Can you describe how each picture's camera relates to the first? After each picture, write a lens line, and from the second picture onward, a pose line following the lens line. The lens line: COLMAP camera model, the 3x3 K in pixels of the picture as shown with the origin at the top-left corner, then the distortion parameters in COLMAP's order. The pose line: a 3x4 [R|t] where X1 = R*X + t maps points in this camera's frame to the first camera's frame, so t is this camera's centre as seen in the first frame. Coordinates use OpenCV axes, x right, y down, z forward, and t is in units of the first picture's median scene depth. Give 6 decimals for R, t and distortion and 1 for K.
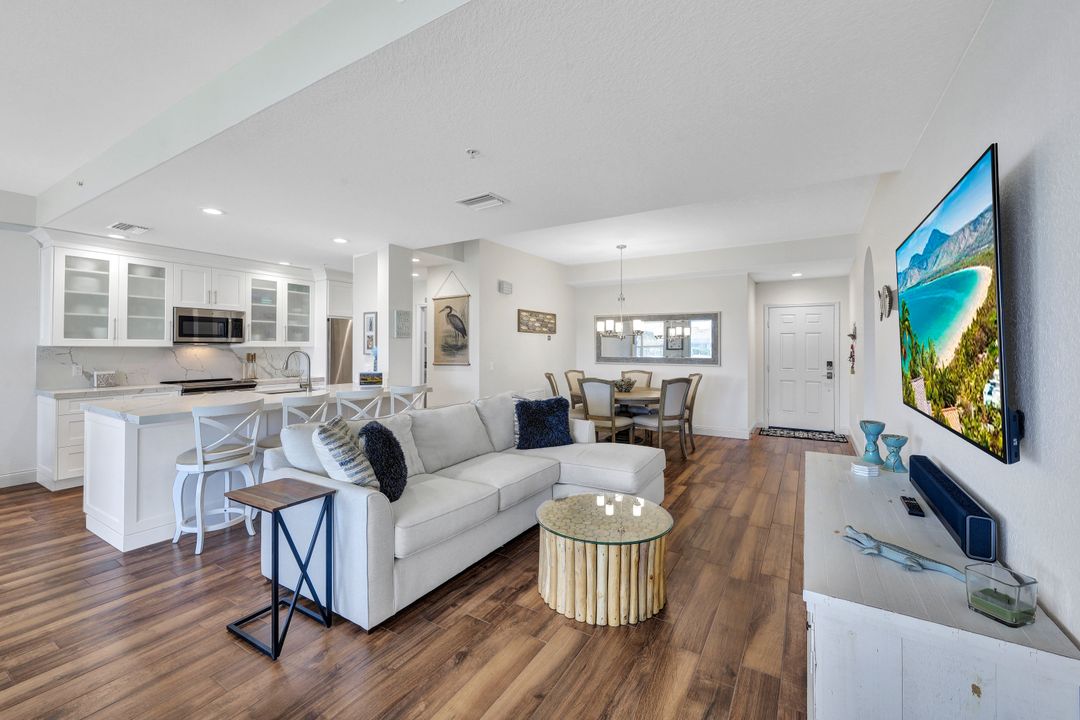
lens RADIAL K [[441.6, 0, 537.1], [0, 441.6, 346.1], [0, 0, 1]] dist [0.004294, -0.000177]
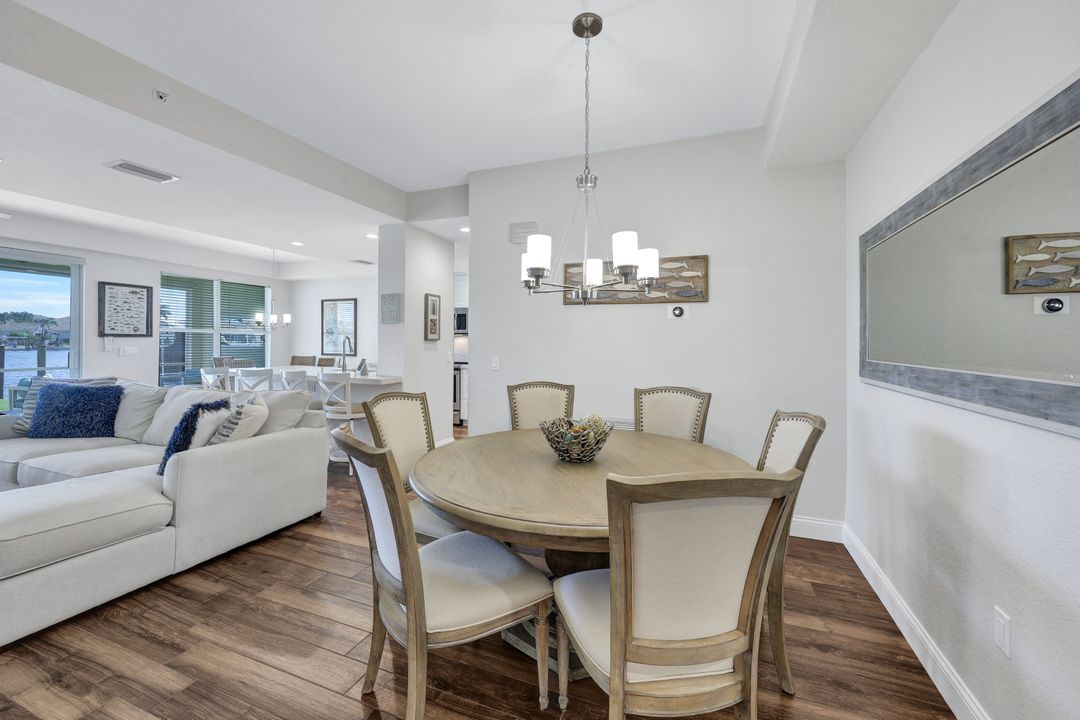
lens RADIAL K [[436.8, 0, 546.1], [0, 436.8, 343.1], [0, 0, 1]] dist [-0.000185, -0.000128]
pose [[0.175332, -0.000169, -0.984509, 0.549937], [-0.004870, 0.999988, -0.001039, 0.018093], [0.984497, 0.004977, 0.175329, 0.985273]]
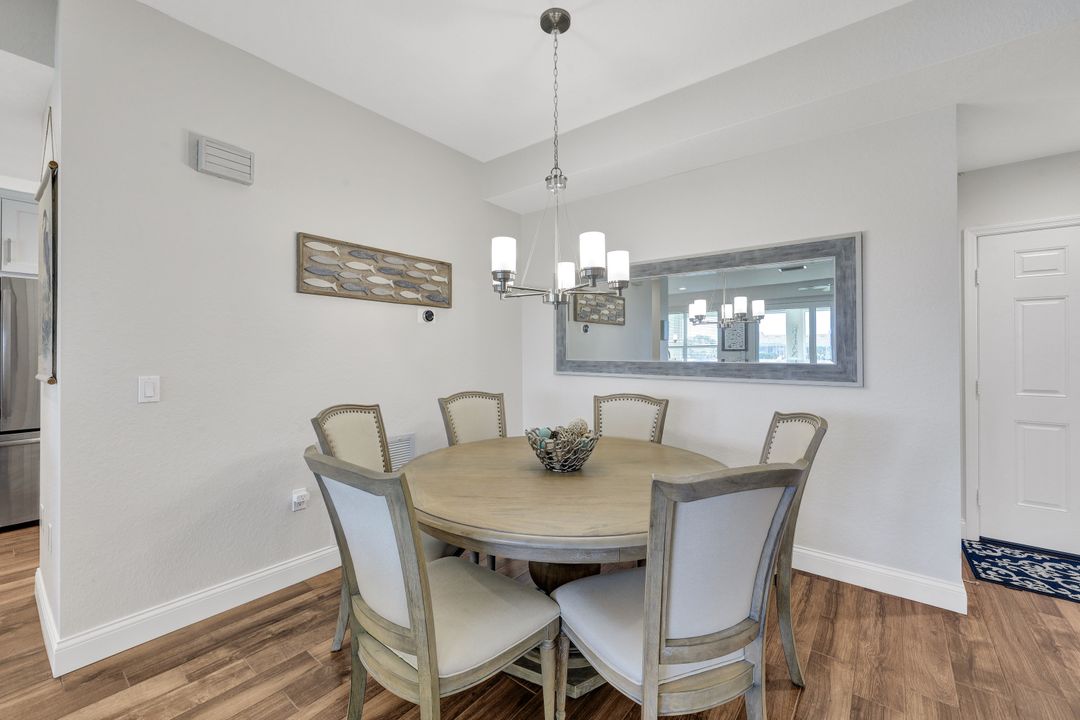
lens RADIAL K [[458.7, 0, 540.6], [0, 458.7, 350.2], [0, 0, 1]] dist [0.000169, 0.000033]
pose [[0.994861, -0.001529, -0.101237, 0.226528], [0.001411, 0.999998, -0.001240, 0.019281], [0.101238, 0.001091, 0.994862, 0.705991]]
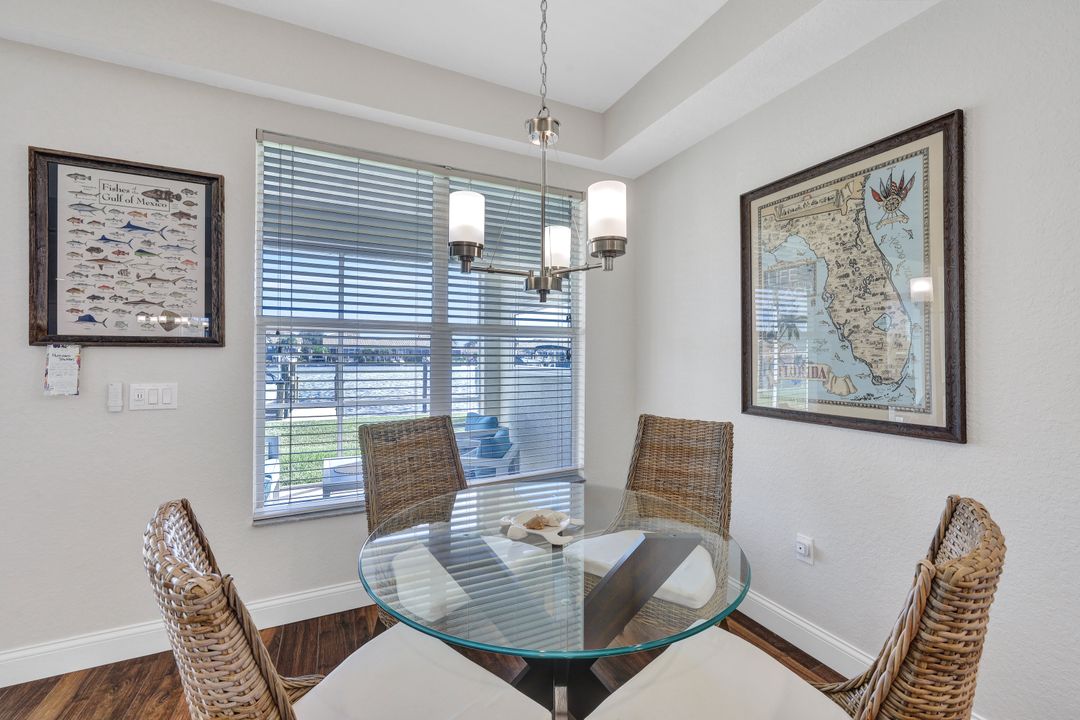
lens RADIAL K [[433.9, 0, 543.5], [0, 433.9, 353.3], [0, 0, 1]] dist [-0.000812, -0.000062]
pose [[-0.549208, -0.011932, -0.835601, -0.604067], [-0.000678, 0.999904, -0.013833, 0.015973], [0.835686, -0.007030, -0.549163, 0.567066]]
